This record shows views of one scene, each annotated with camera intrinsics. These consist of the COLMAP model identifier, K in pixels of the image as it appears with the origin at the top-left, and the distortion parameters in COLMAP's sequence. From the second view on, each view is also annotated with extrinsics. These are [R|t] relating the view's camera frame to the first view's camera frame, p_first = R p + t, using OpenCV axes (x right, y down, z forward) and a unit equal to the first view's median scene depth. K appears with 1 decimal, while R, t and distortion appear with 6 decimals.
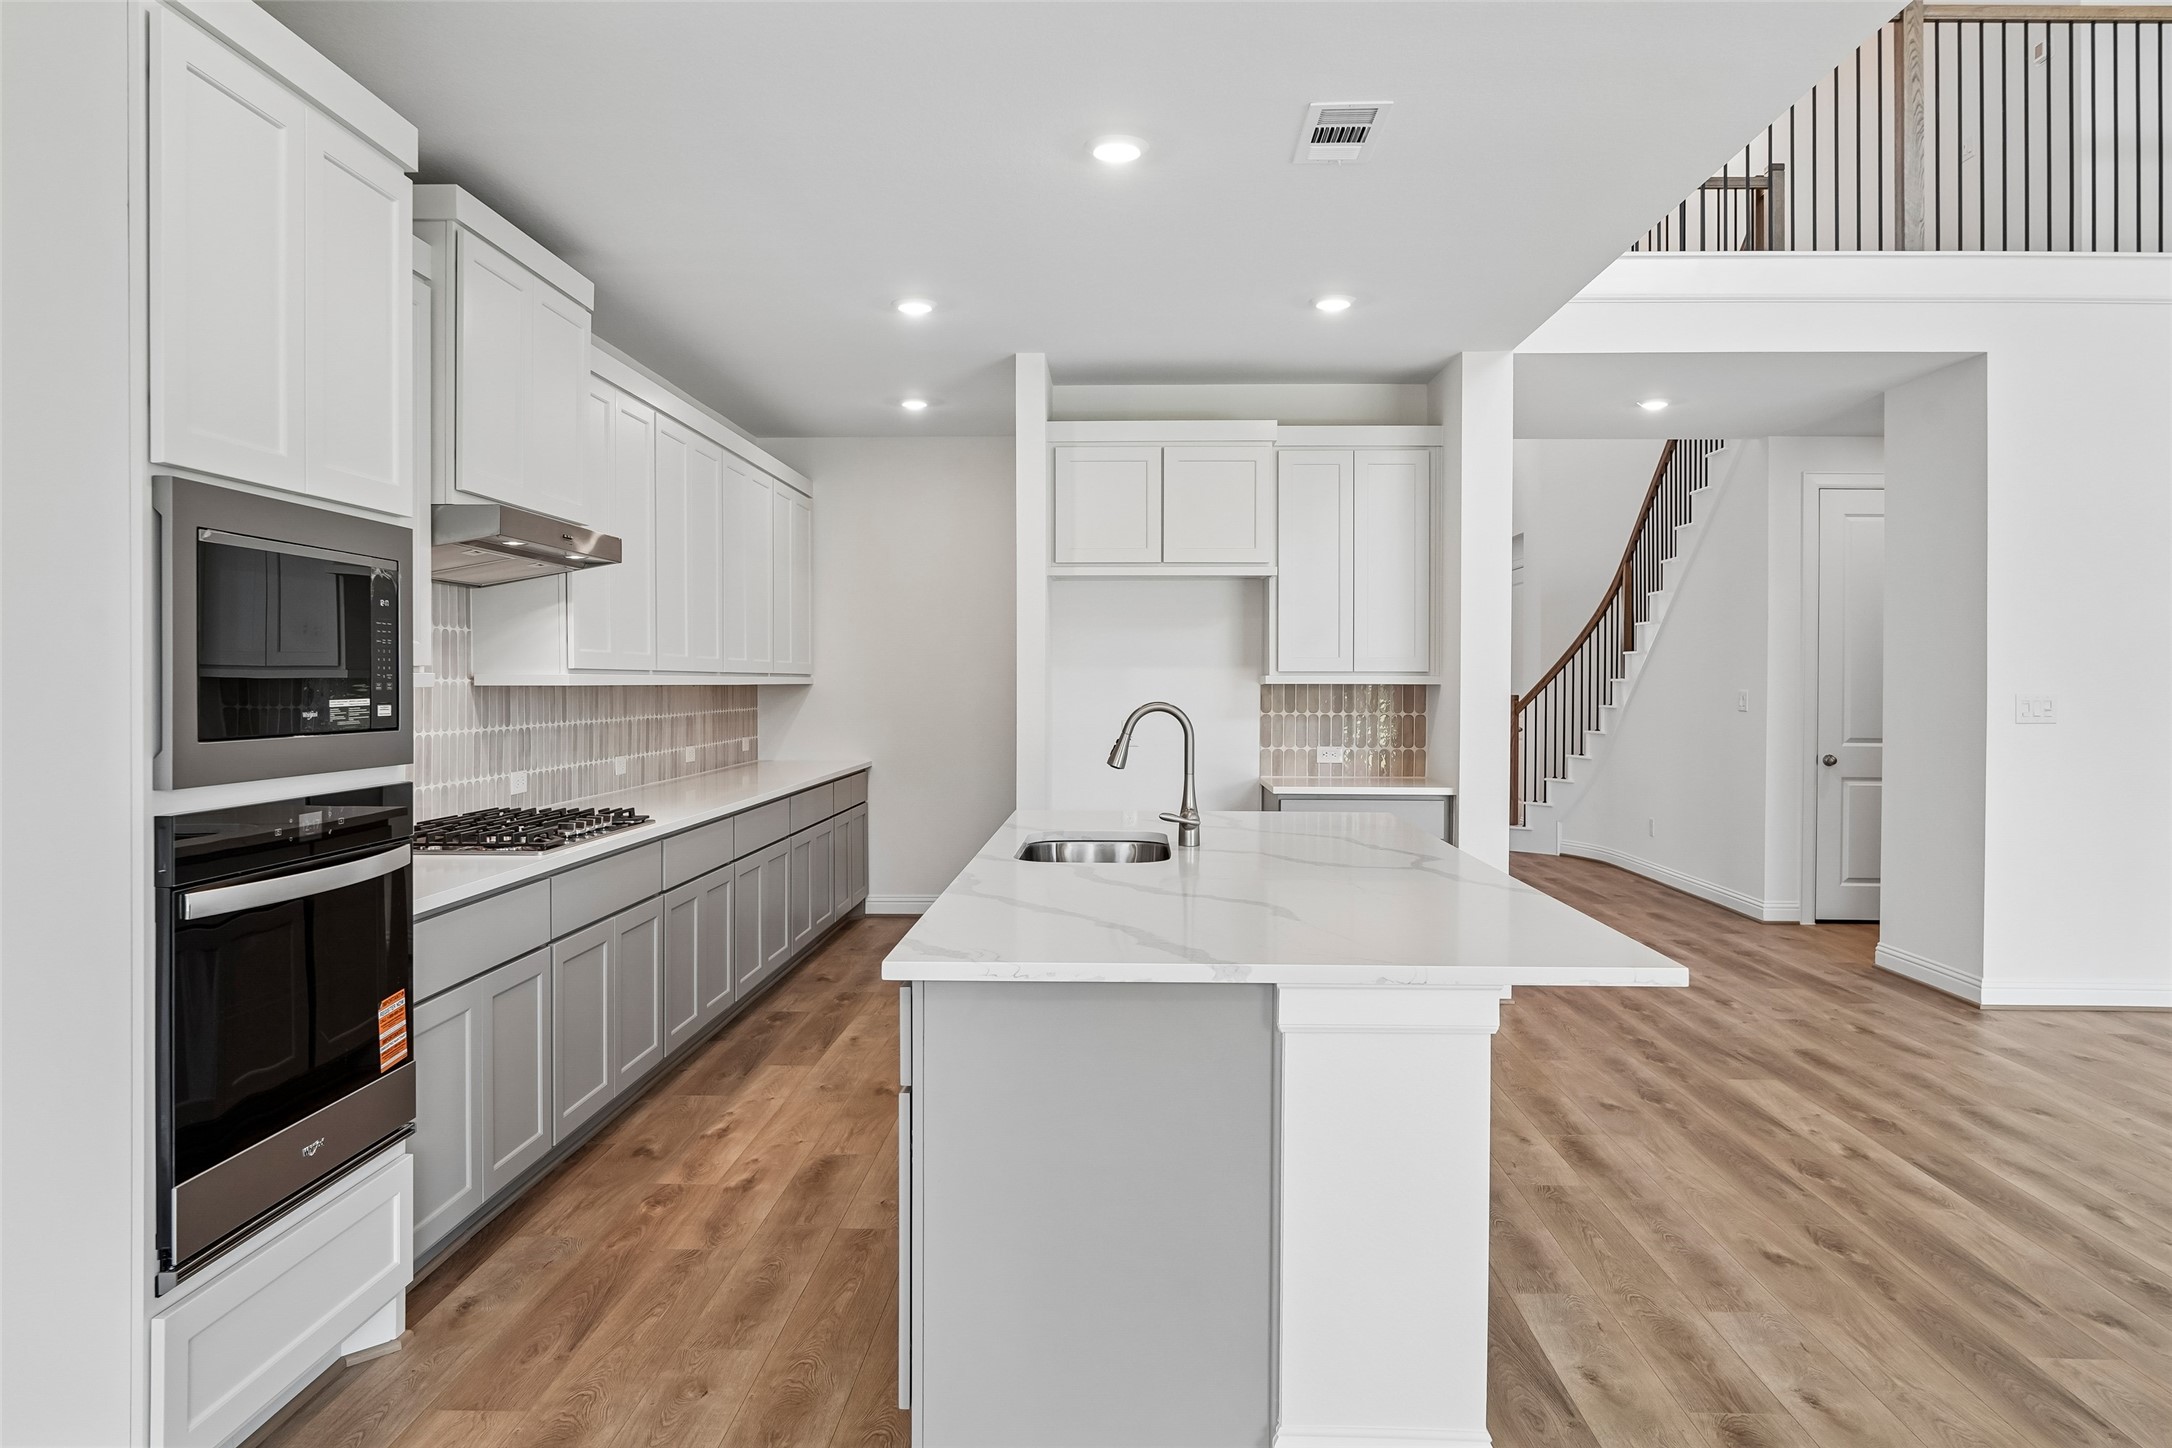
lens RADIAL K [[1470.3, 0, 1096.0], [0, 1470.3, 695.4], [0, 0, 1]] dist [-0.011539, 0.000025]
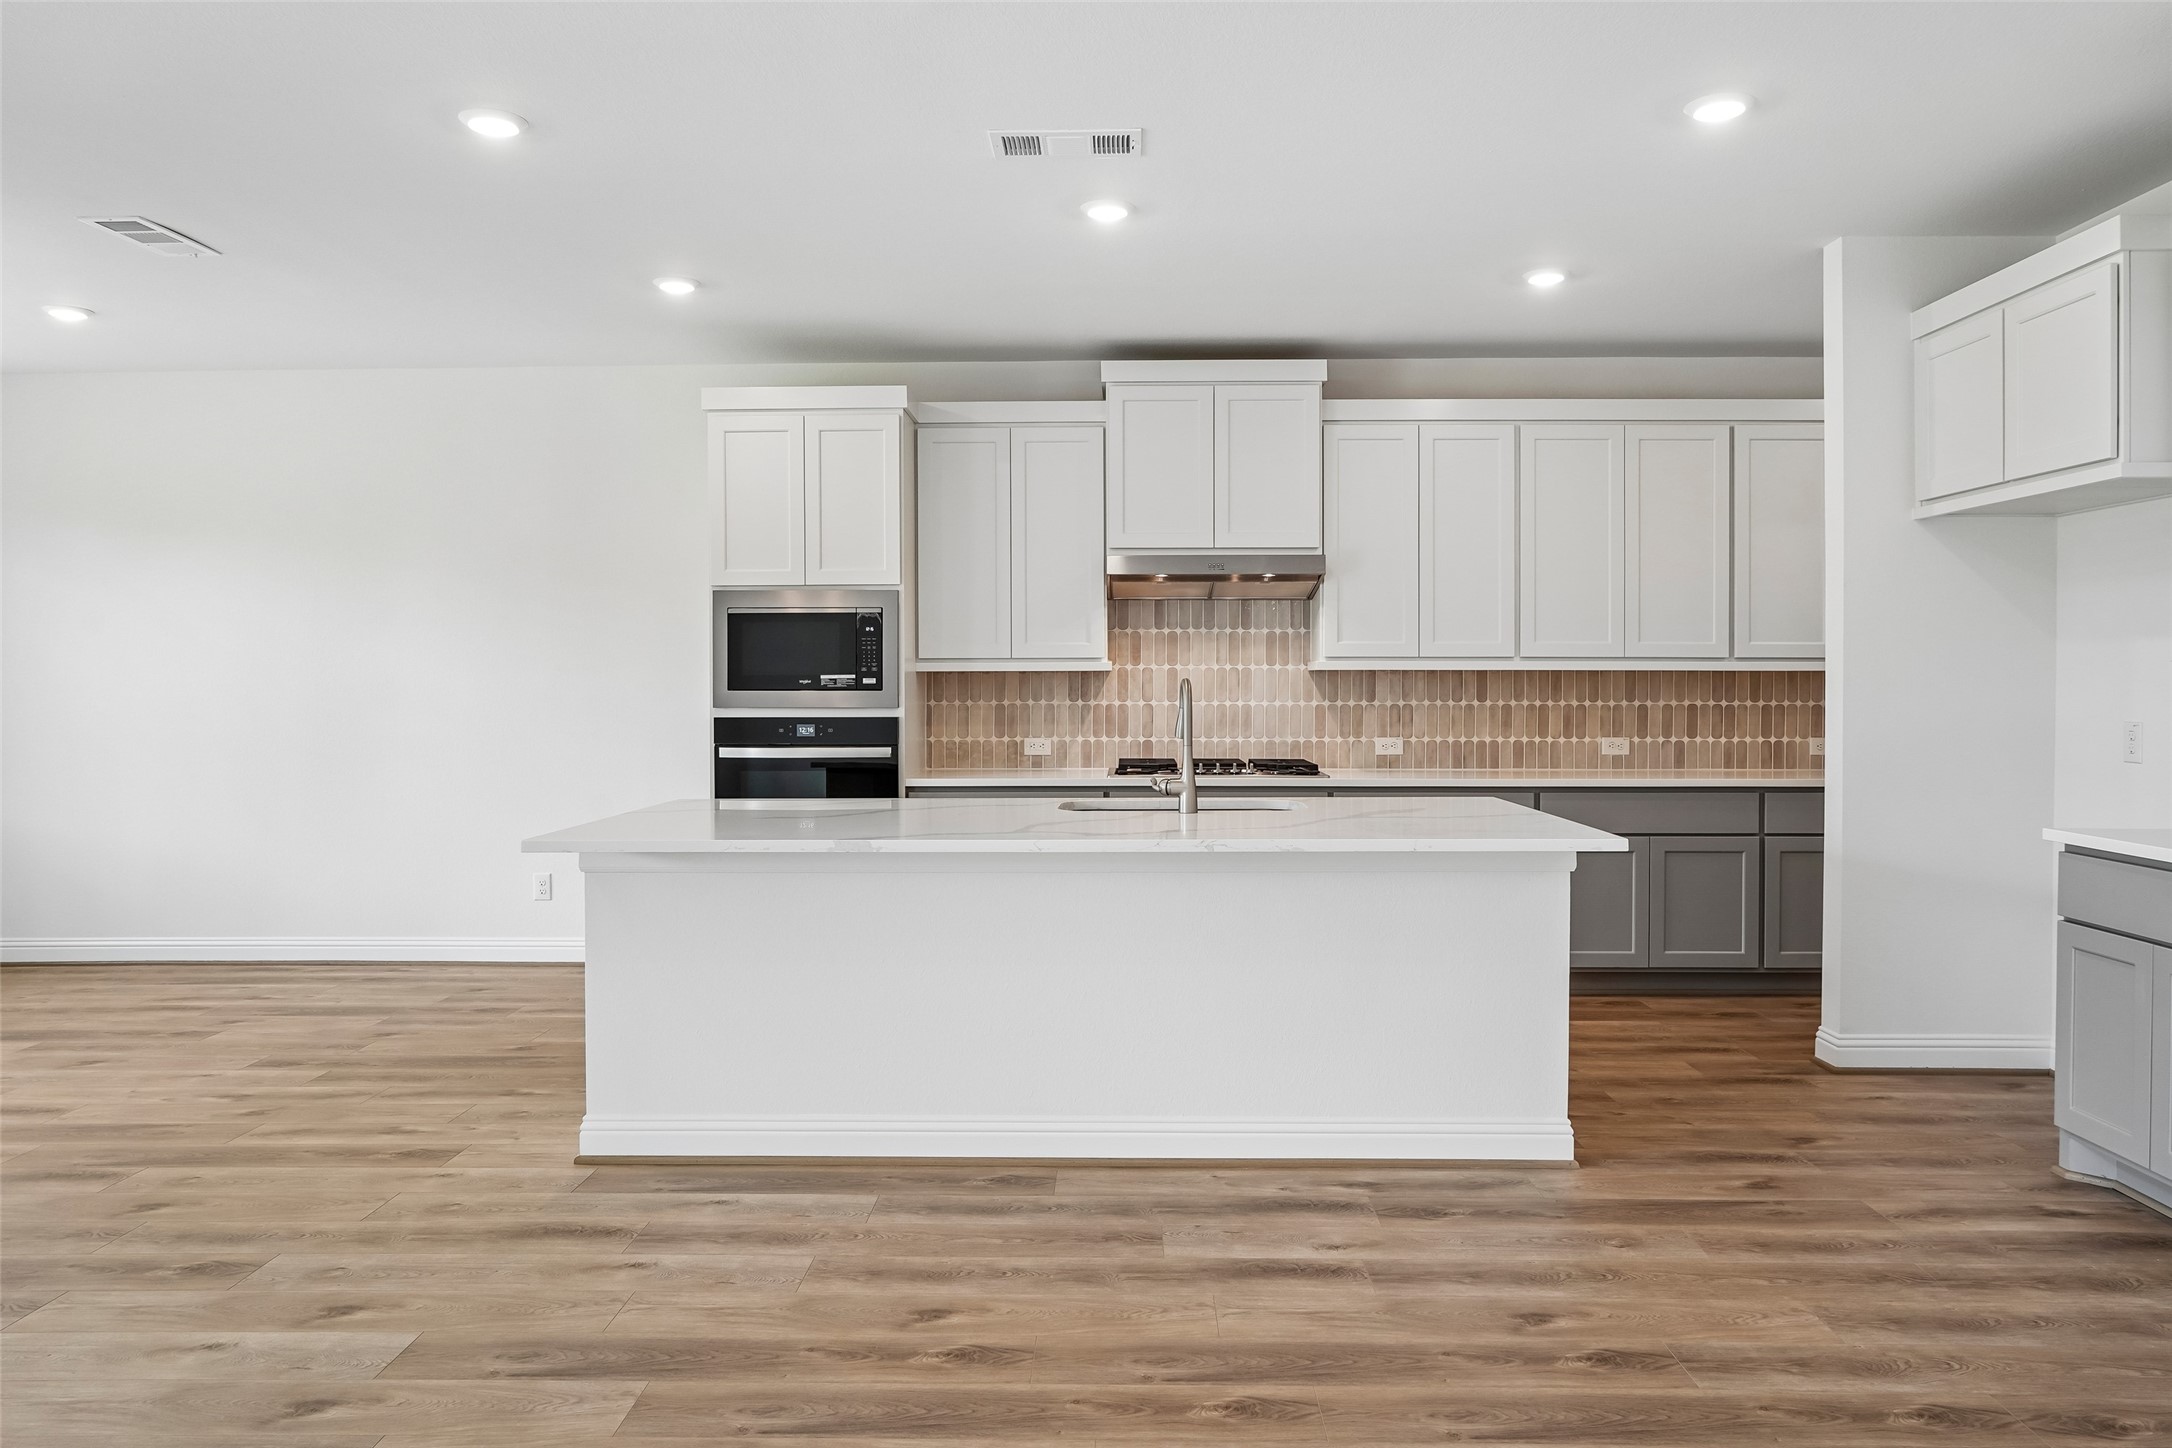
lens RADIAL K [[1470.3, 0, 1080.4], [0, 1470.3, 709.2], [0, 0, 1]] dist [-0.011539, 0.000025]
pose [[-0.001876, 0.018624, -0.999825, 1.084383], [-0.008602, 0.999789, 0.018640, 0.006369], [0.999961, 0.008636, -0.001715, 0.885350]]
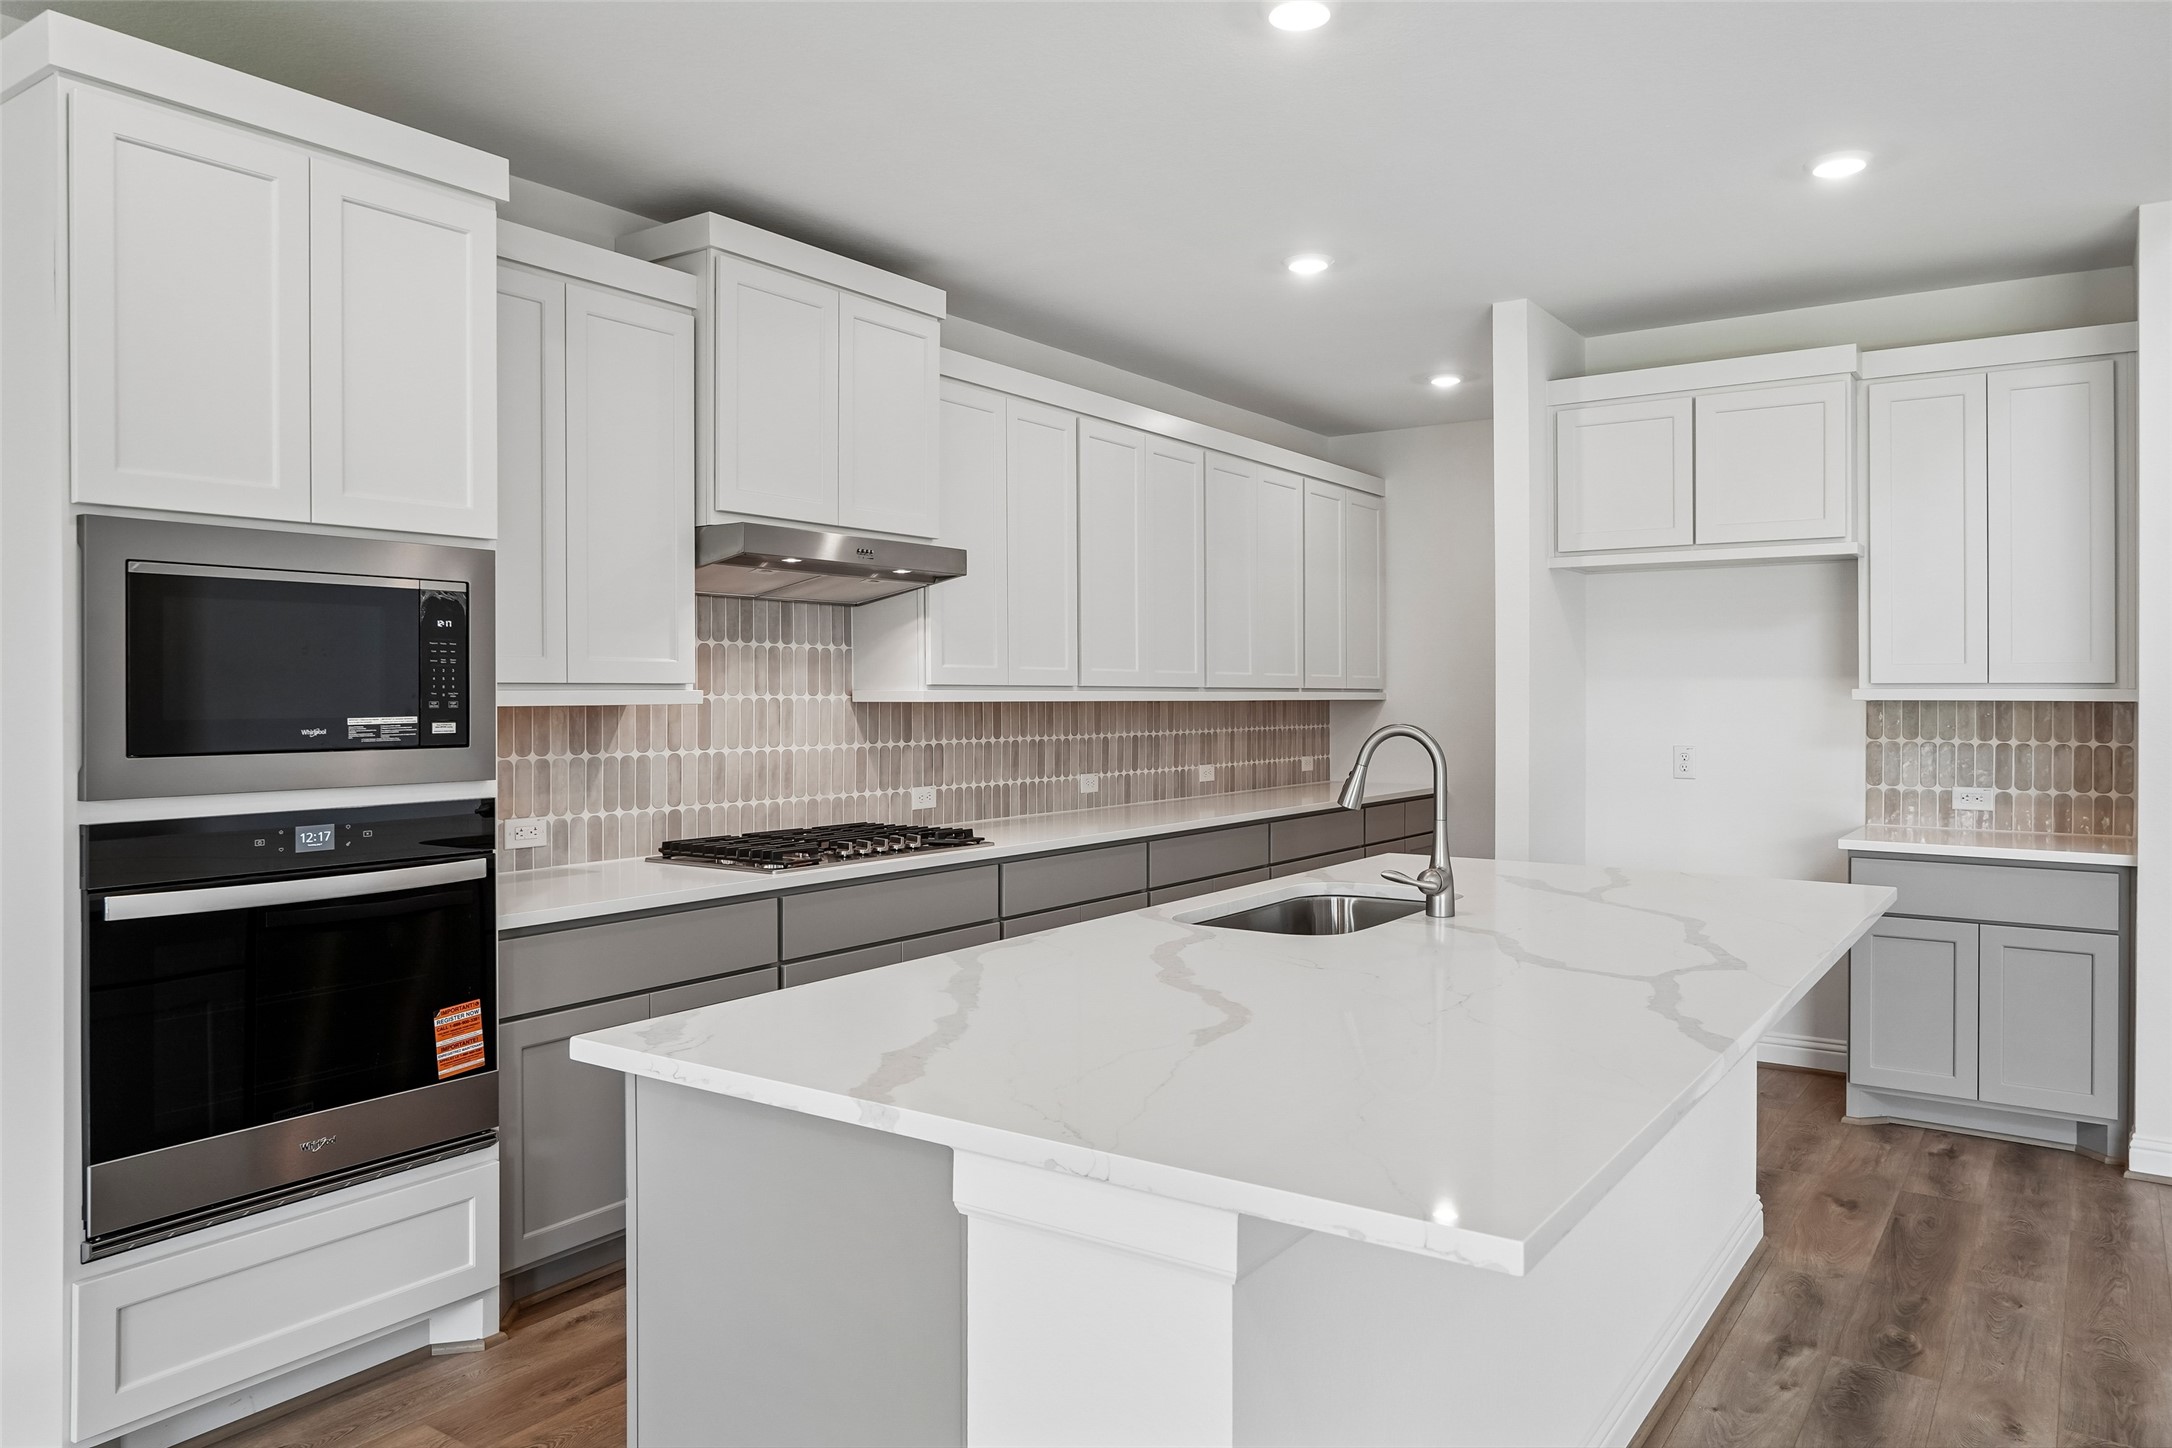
lens RADIAL K [[1470.3, 0, 1091.1], [0, 1470.3, 702.1], [0, 0, 1]] dist [-0.011539, 0.000025]
pose [[0.834652, 0.001626, -0.550776, 0.314734], [-0.004129, 0.999986, -0.003304, -0.004443], [0.550763, 0.005032, 0.834647, 0.264538]]
